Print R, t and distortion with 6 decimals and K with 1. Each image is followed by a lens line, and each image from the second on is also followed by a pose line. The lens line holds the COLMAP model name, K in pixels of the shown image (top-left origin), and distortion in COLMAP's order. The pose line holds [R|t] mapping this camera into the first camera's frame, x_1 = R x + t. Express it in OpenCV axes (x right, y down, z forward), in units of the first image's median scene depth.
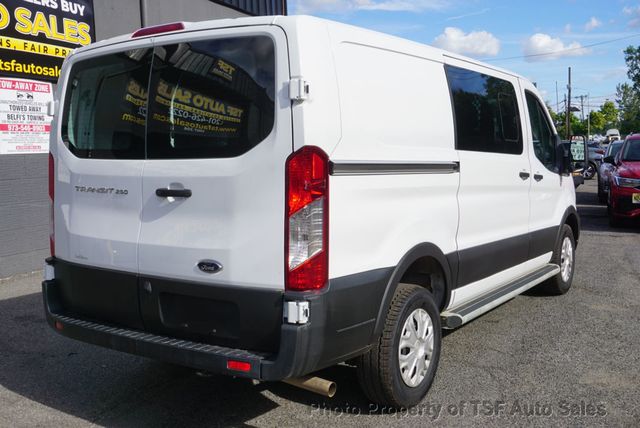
lens RADIAL K [[647.7, 0, 319.9], [0, 647.7, 210.6], [0, 0, 1]] dist [-0.009450, 0.000000]
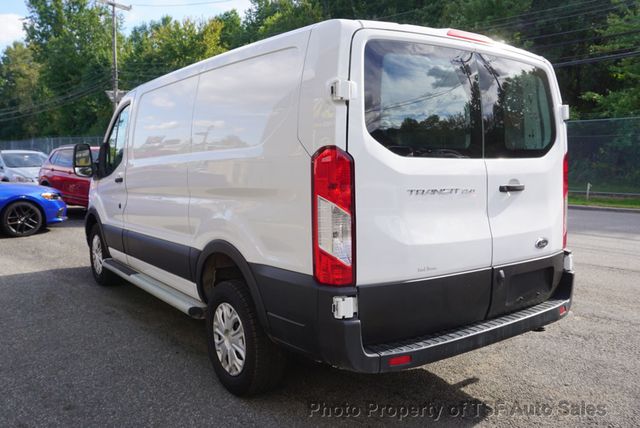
lens RADIAL K [[556.0, 0, 322.6], [0, 556.0, 216.1], [0, 0, 1]] dist [-0.039567, 0.009471]
pose [[0.329492, -0.080142, 0.940751, -1.239079], [0.084039, 0.994926, 0.055324, -0.058846], [-0.940411, 0.060831, 0.334555, 0.968586]]
